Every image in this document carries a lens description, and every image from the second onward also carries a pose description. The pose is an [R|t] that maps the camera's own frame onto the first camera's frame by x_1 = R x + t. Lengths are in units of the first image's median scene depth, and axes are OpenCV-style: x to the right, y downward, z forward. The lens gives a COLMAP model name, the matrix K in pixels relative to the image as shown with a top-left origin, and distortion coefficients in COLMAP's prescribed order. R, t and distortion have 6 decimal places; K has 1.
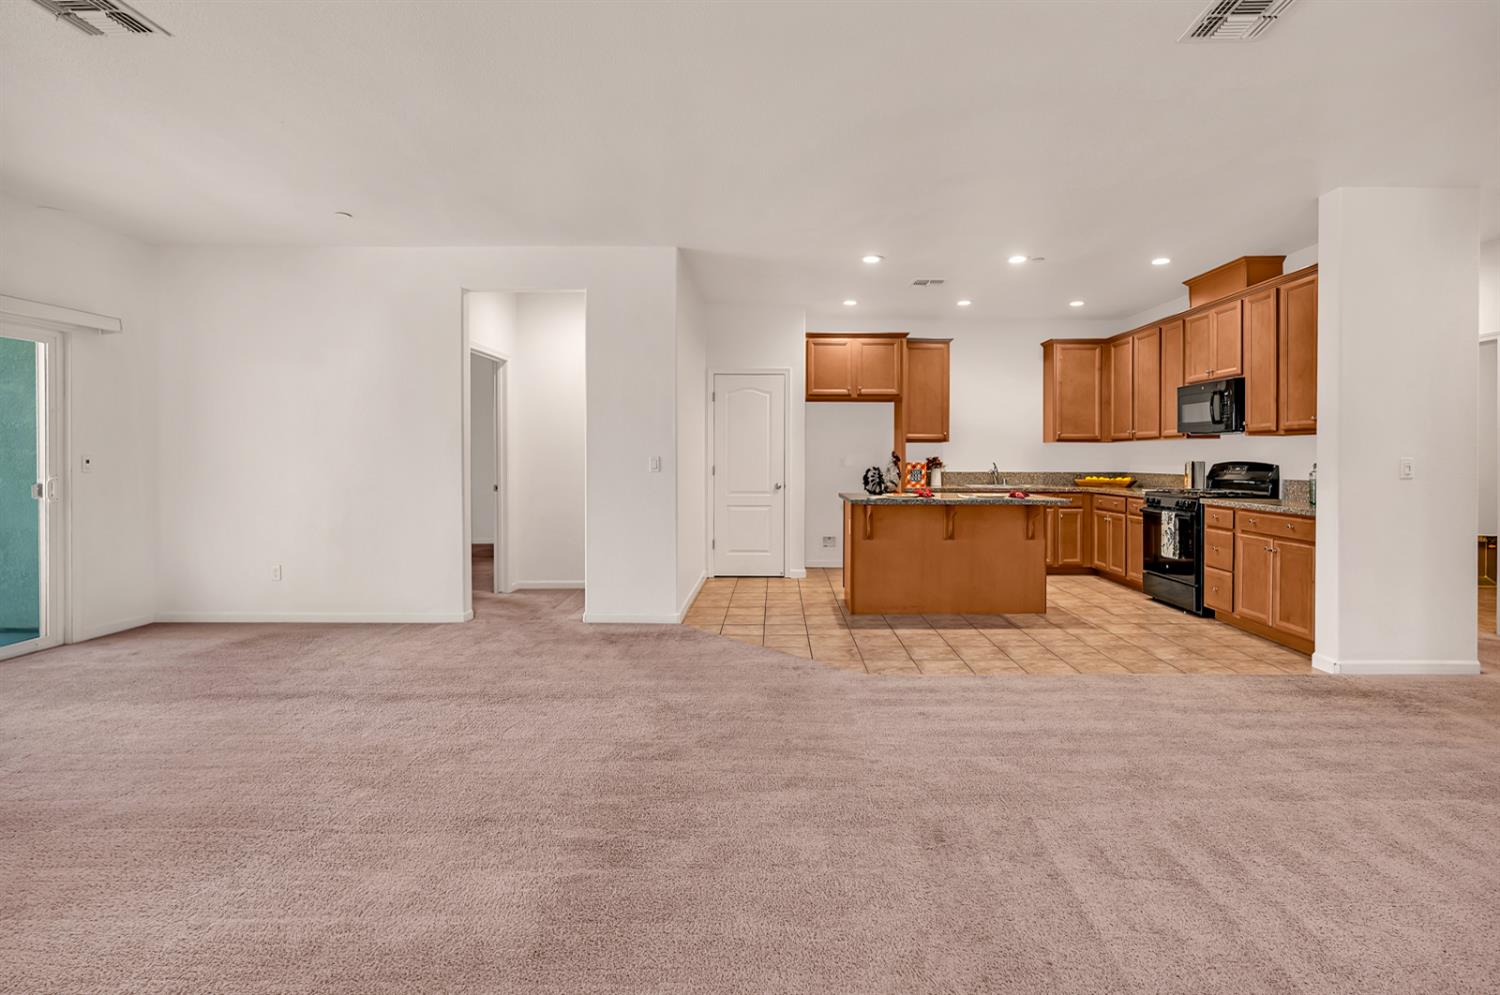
lens RADIAL K [[703.3, 0, 785.8], [0, 703.3, 458.4], [0, 0, 1]] dist [-0.004586, -0.000196]
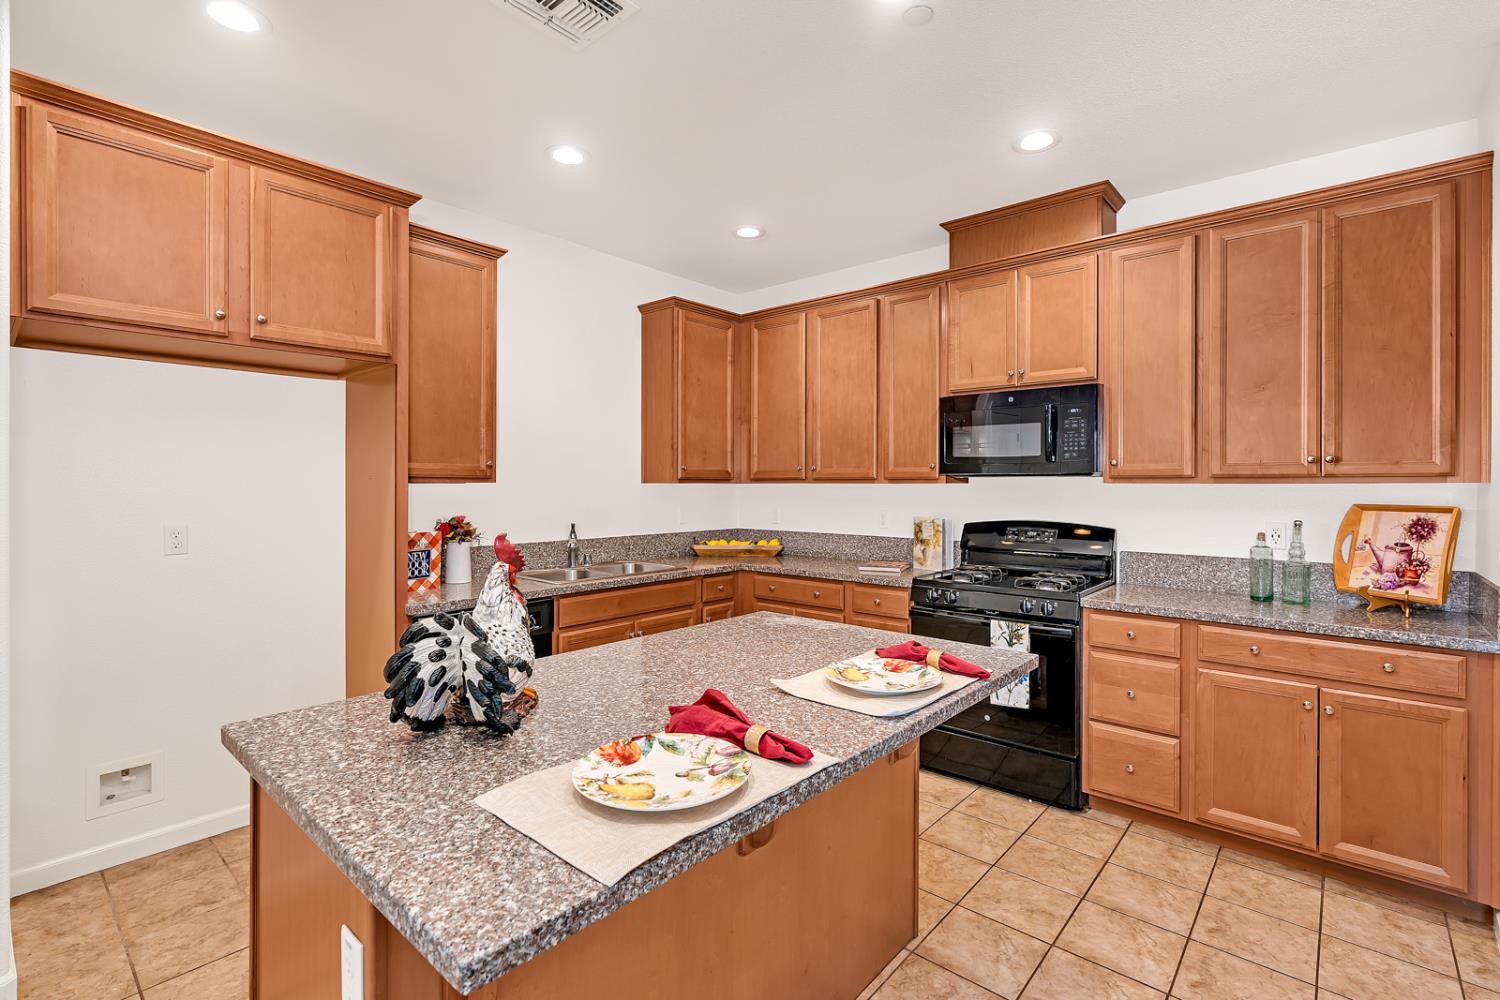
lens RADIAL K [[681.9, 0, 765.3], [0, 681.9, 486.7], [0, 0, 1]] dist [-0.002707, -0.000163]
pose [[0.658404, -0.002156, 0.752662, 0.028234], [-0.000058, 0.999996, 0.002916, -0.028312], [-0.752665, -0.001963, 0.658401, 0.768998]]
